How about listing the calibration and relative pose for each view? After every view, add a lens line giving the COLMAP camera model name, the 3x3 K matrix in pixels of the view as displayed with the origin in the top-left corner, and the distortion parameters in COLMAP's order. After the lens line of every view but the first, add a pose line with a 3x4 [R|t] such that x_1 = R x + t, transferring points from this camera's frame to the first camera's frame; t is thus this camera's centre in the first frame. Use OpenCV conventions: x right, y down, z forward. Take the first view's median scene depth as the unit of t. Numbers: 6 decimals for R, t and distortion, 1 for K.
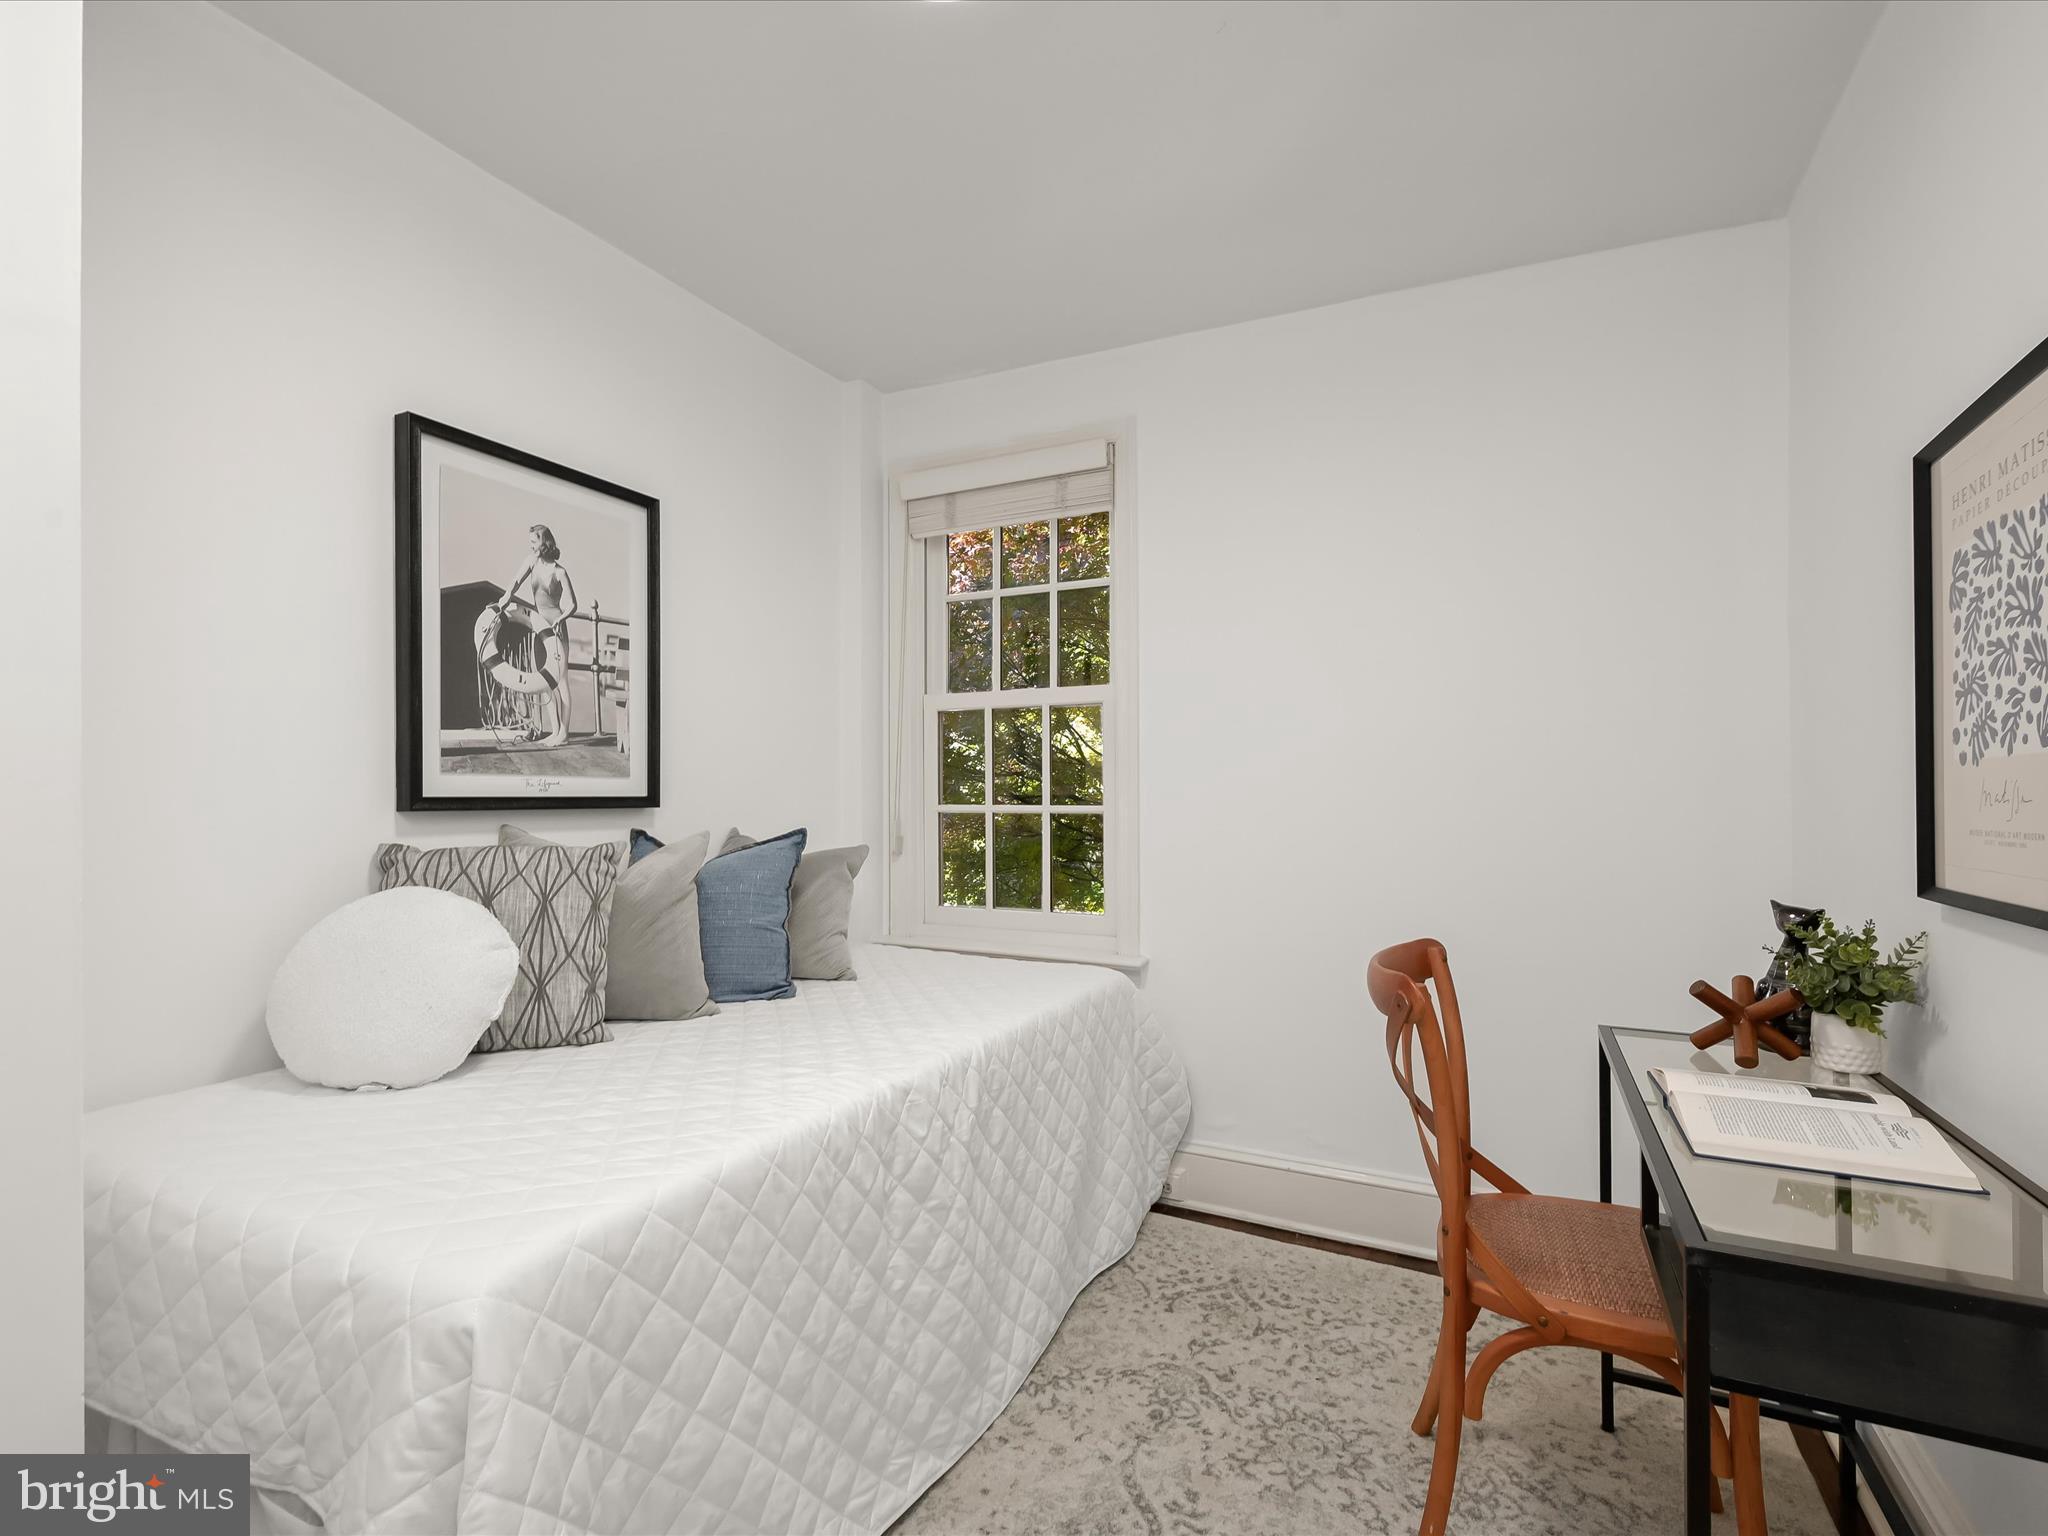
lens RADIAL K [[987.3, 0, 1036.6], [0, 987.3, 778.6], [0, 0, 1]] dist [0.000094, -0.002045]
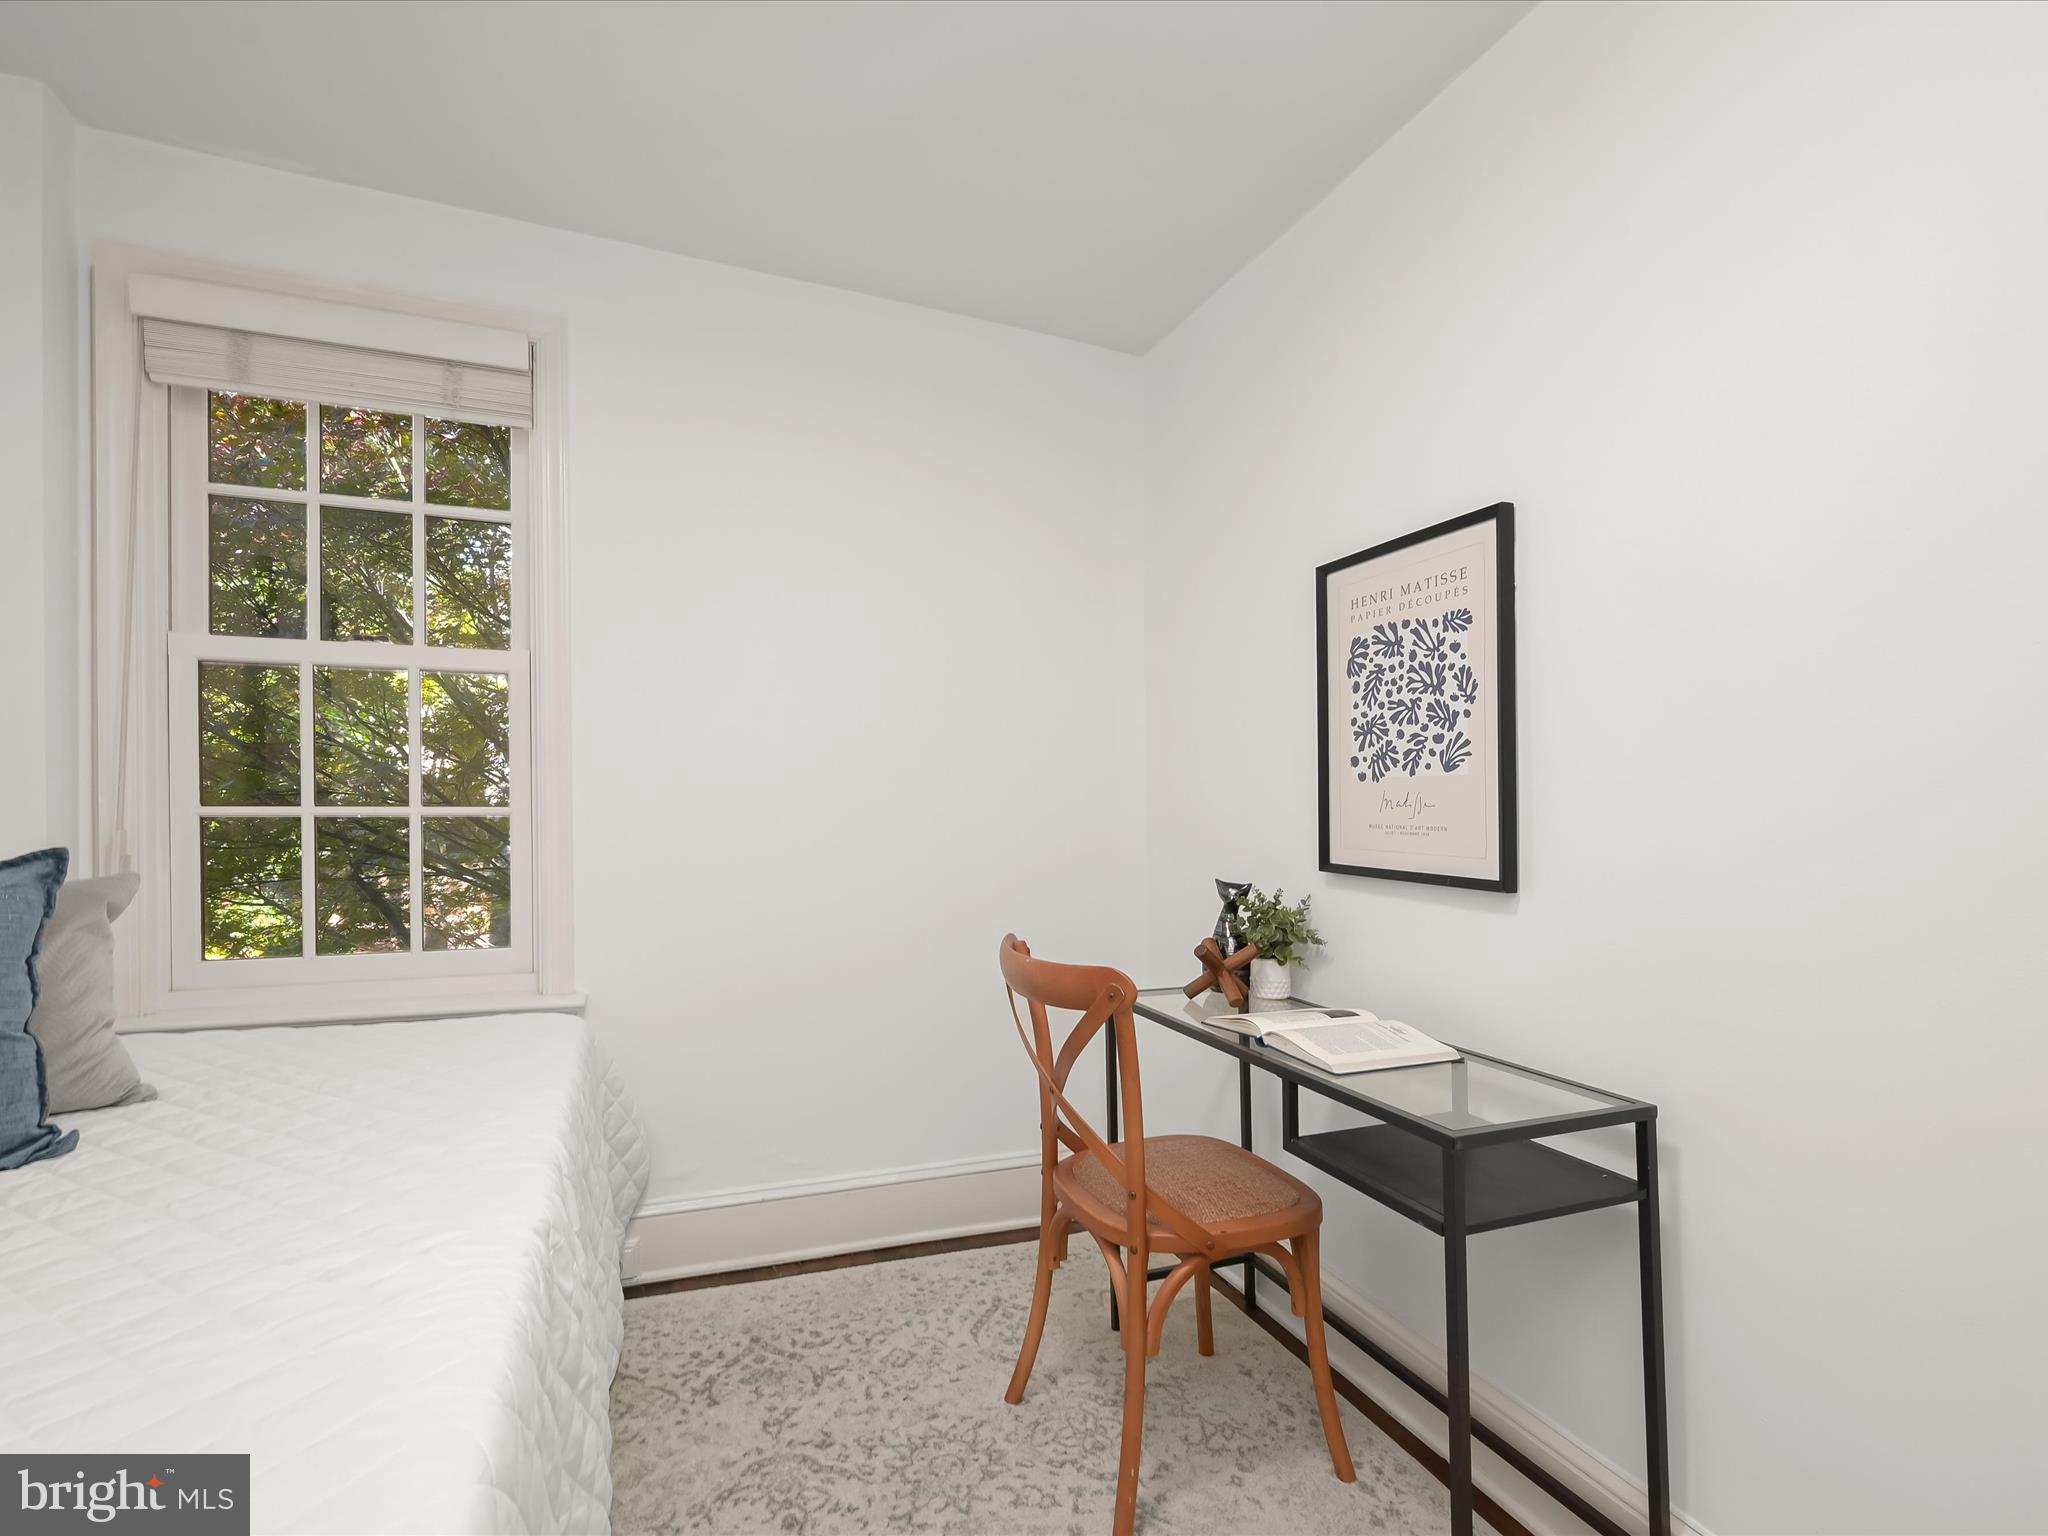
lens RADIAL K [[987.3, 0, 1035.6], [0, 987.3, 781.8], [0, 0, 1]] dist [0.000094, -0.002045]
pose [[0.660978, 0.017857, 0.750193, -0.372243], [-0.022193, 0.999745, -0.004243, 0.003402], [-0.750077, -0.013845, 0.661205, 0.273056]]
